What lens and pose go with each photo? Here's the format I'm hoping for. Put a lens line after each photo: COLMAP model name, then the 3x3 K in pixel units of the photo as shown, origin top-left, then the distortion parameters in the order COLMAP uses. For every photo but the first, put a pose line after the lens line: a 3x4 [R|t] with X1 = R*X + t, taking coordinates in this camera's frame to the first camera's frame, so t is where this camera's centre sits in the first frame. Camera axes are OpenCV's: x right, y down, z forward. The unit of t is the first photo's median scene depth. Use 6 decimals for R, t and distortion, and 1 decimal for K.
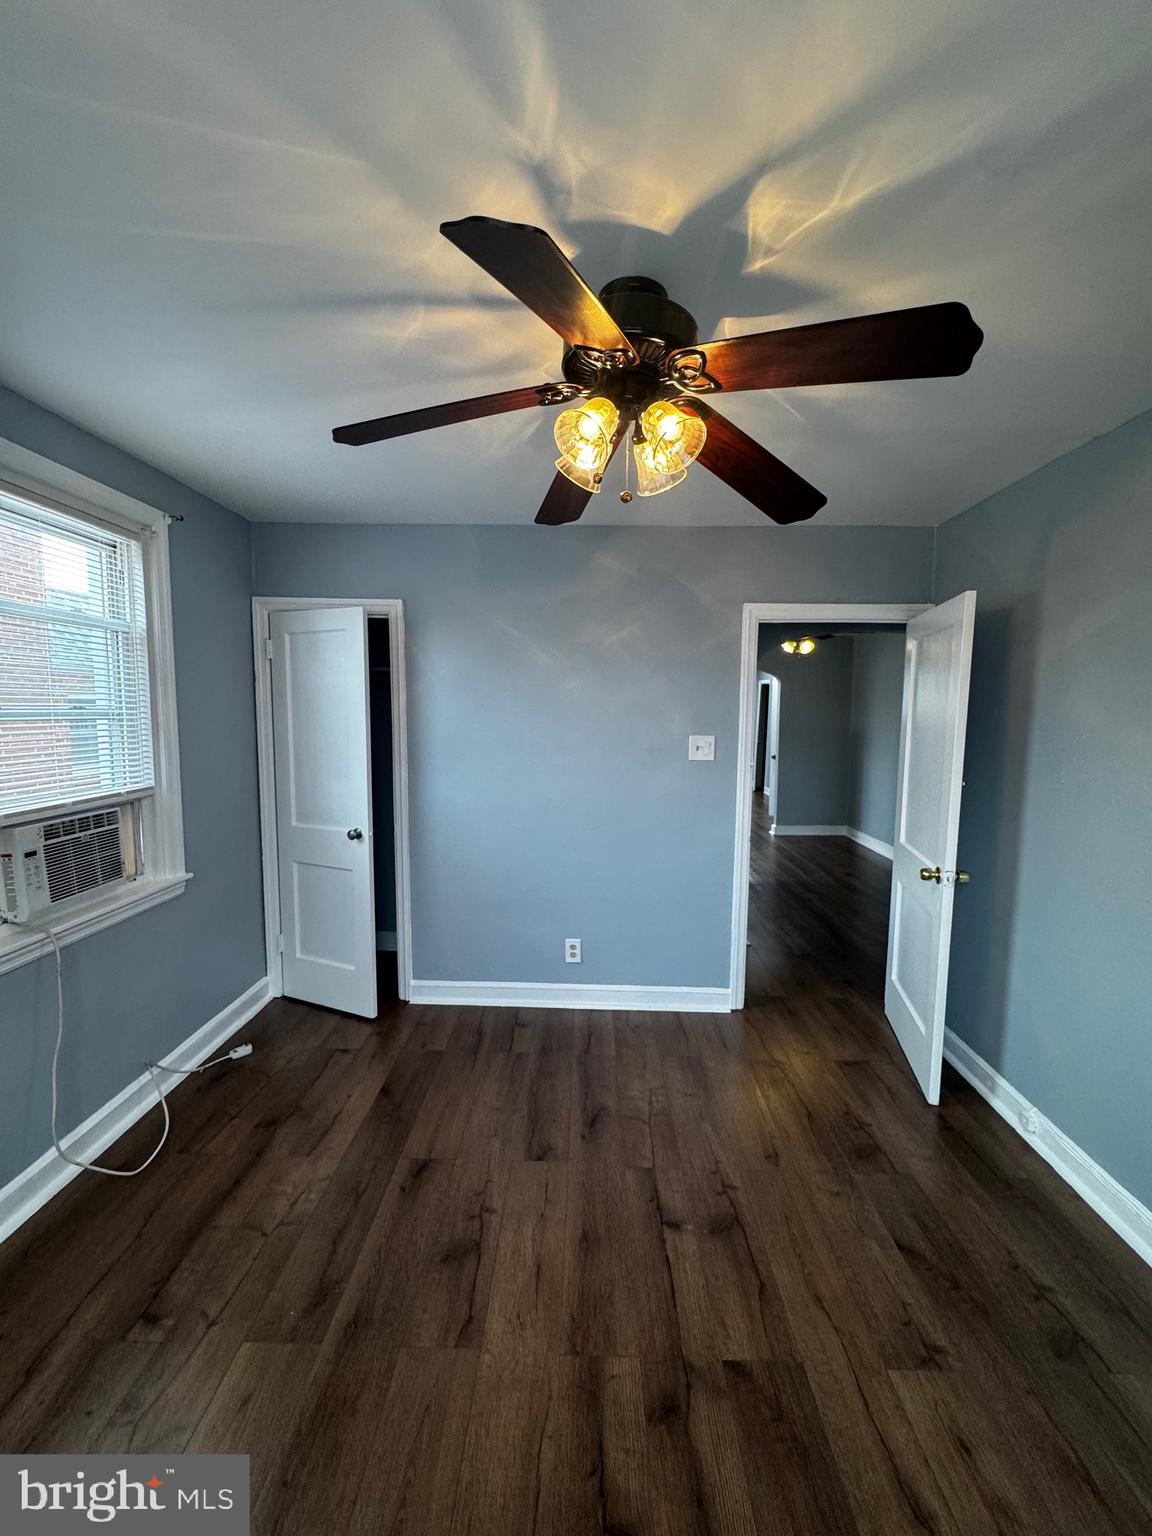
lens RADIAL K [[612.2, 0, 577.0], [0, 612.2, 768.8], [0, 0, 1]] dist [-0.004410, 0.000634]
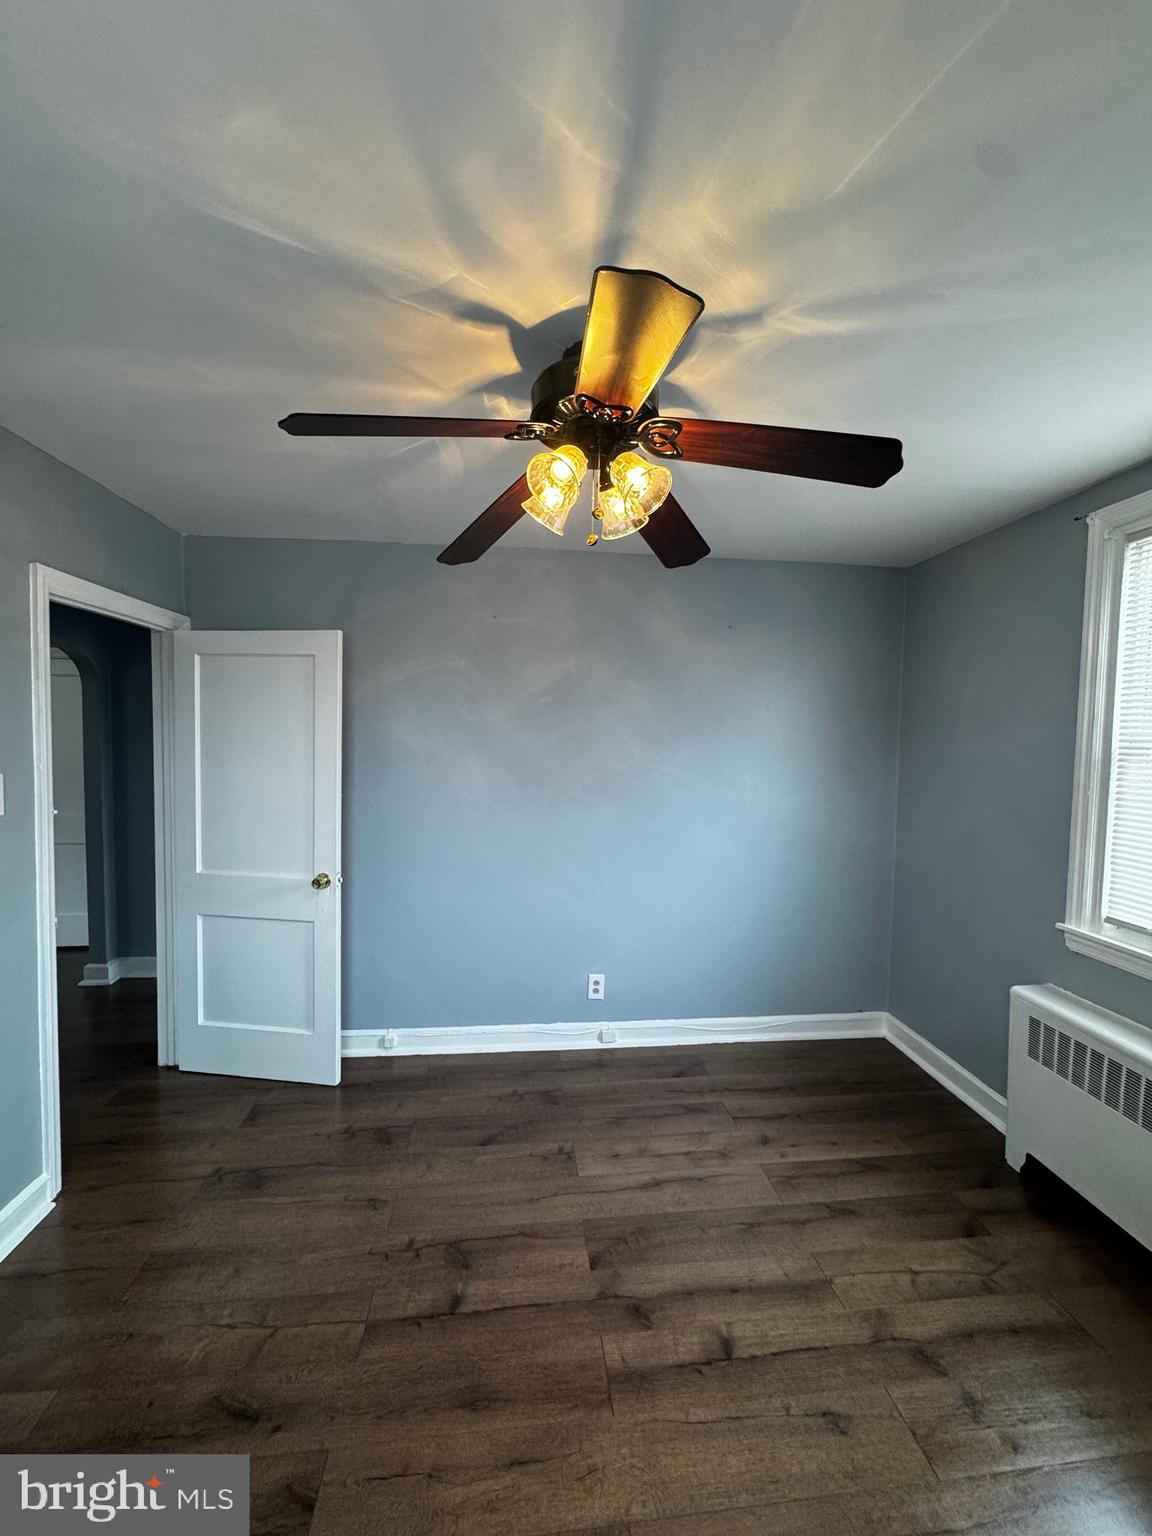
lens RADIAL K [[612.2, 0, 577.0], [0, 612.2, 768.8], [0, 0, 1]] dist [-0.004410, 0.000634]
pose [[-0.134998, -0.067052, 0.988574, -0.709821], [0.077109, 0.993971, 0.077948, -0.100250], [-0.987841, 0.086751, -0.129014, 0.865680]]
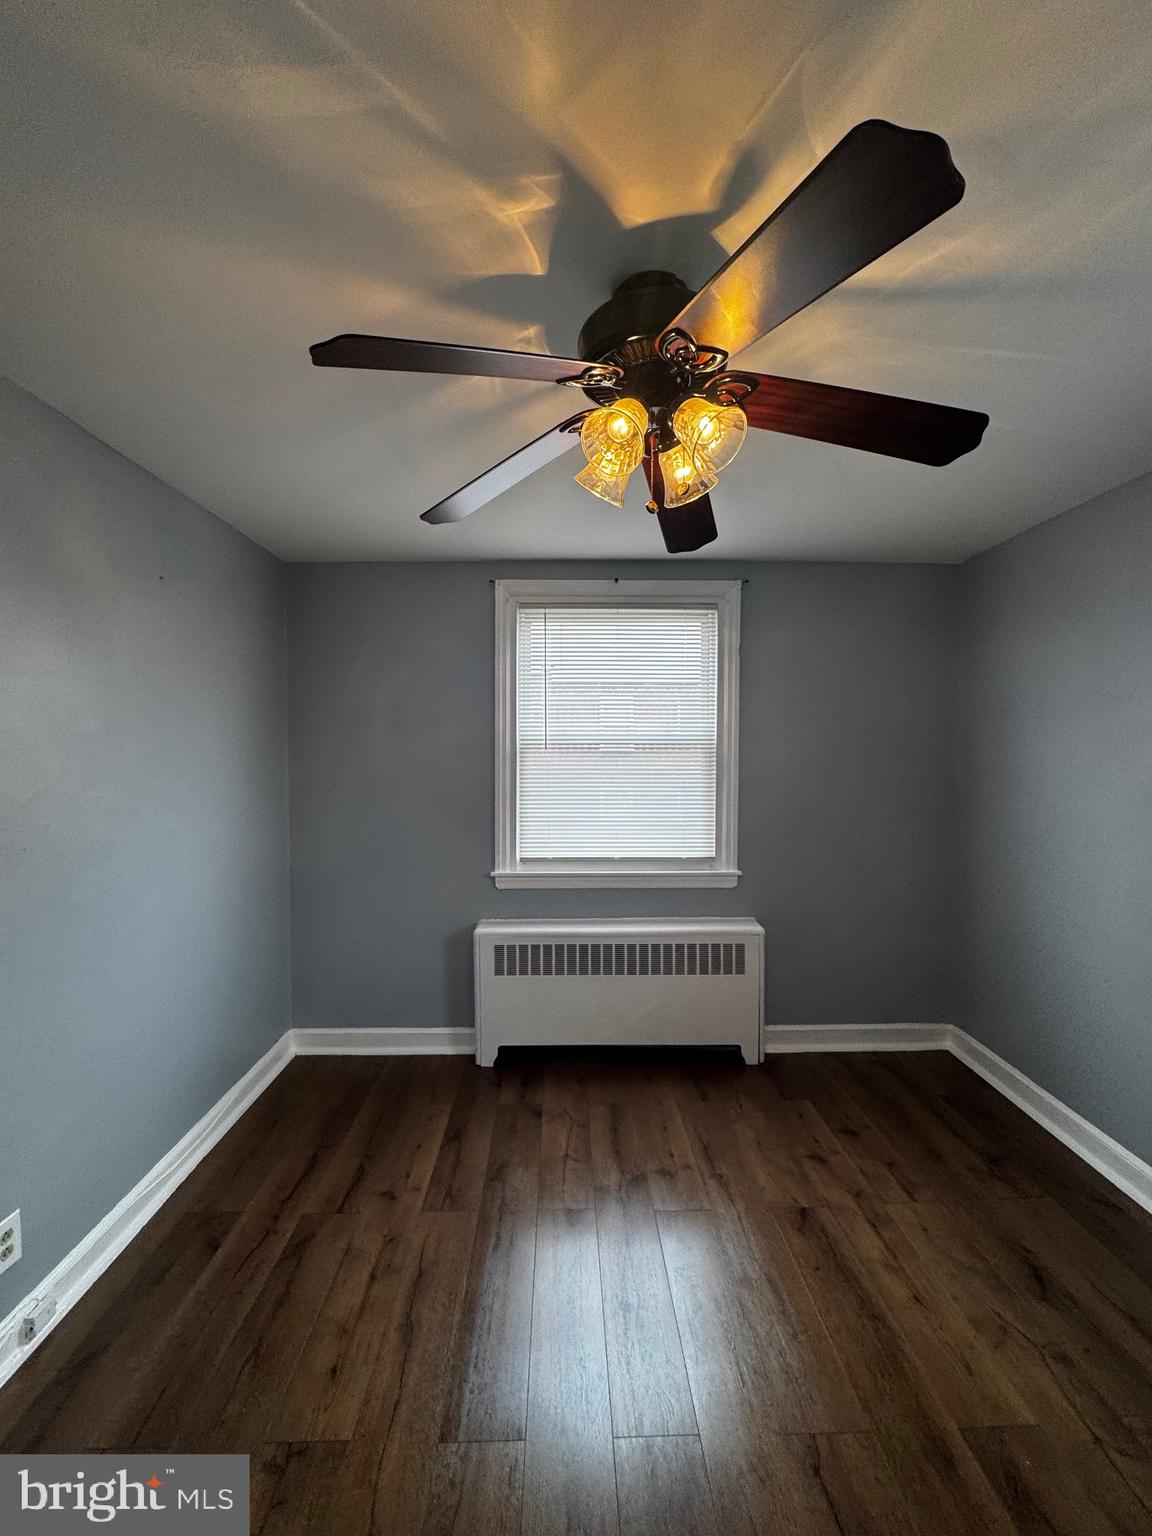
lens RADIAL K [[612.2, 0, 577.0], [0, 612.2, 768.8], [0, 0, 1]] dist [-0.004410, 0.000634]
pose [[-0.998940, -0.009358, -0.045061, 0.165994], [-0.015048, 0.991705, 0.127650, -0.124543], [0.043493, 0.128193, -0.990795, 1.409456]]
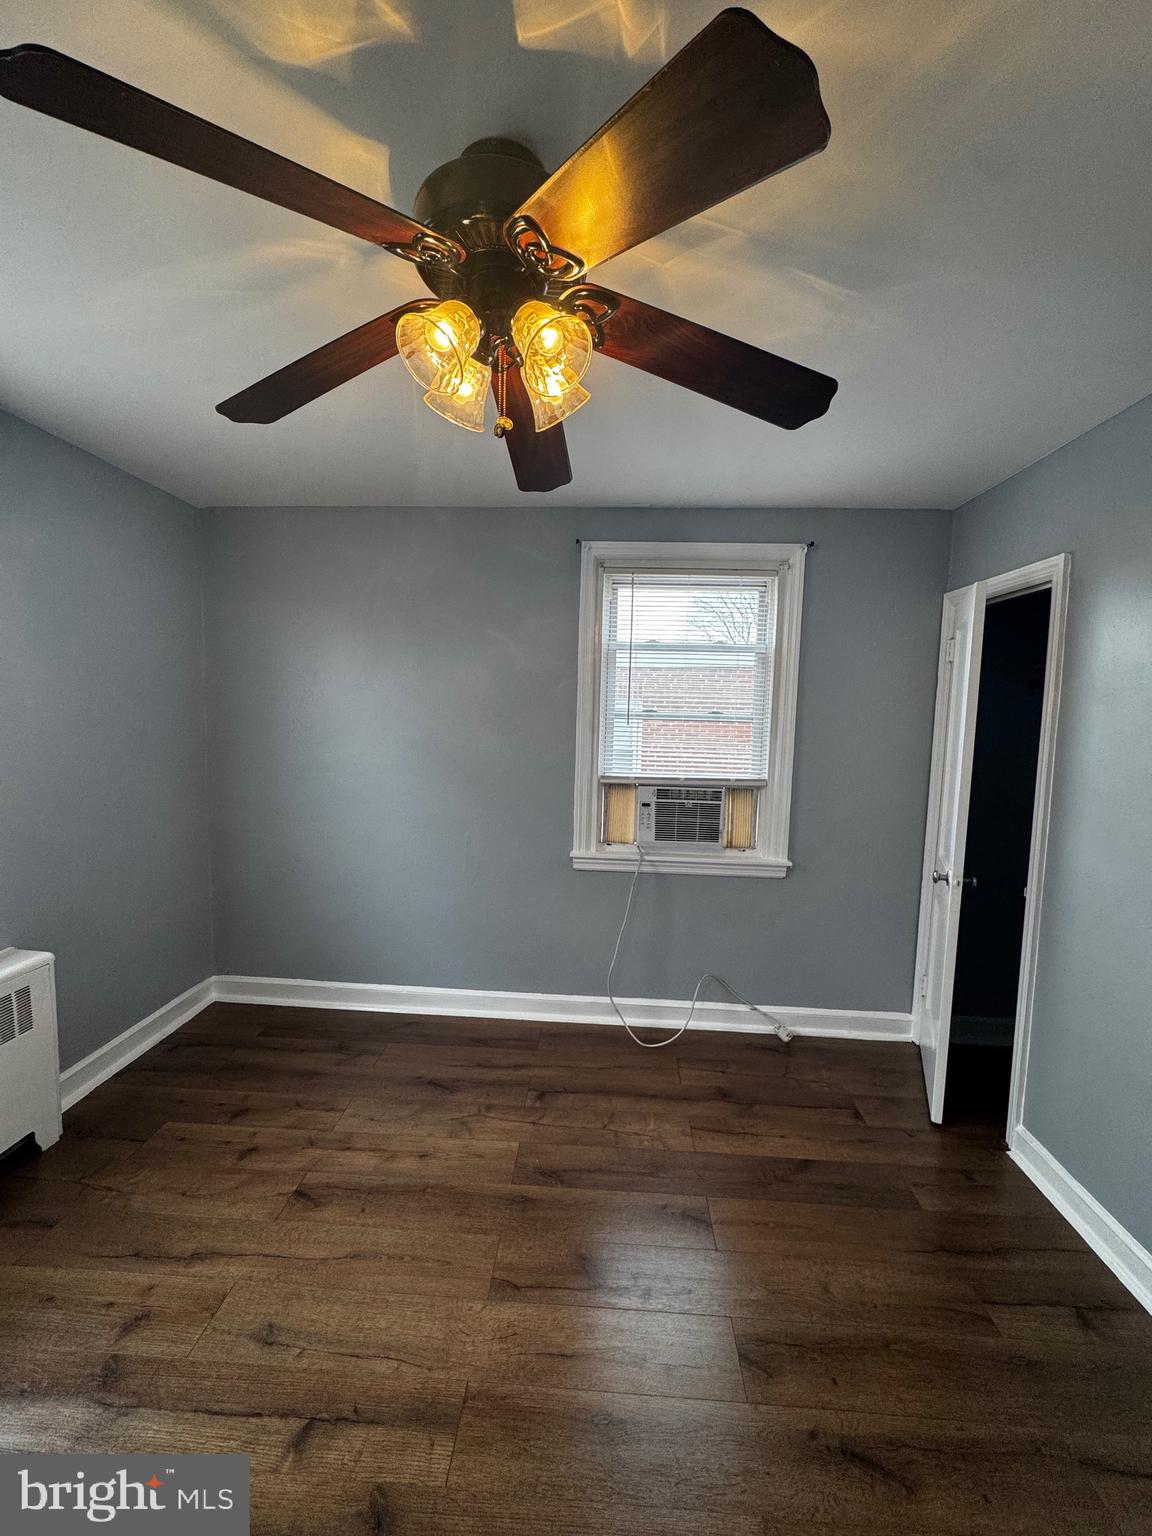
lens RADIAL K [[609.2, 0, 576.0], [0, 609.2, 768.0], [0, 0, 1]] dist [-0.002944, -0.000226]
pose [[-0.034712, 0.080066, -0.996185, 0.655778], [-0.121370, 0.989070, 0.083724, -0.062053], [0.992000, 0.123813, -0.024615, 0.849390]]
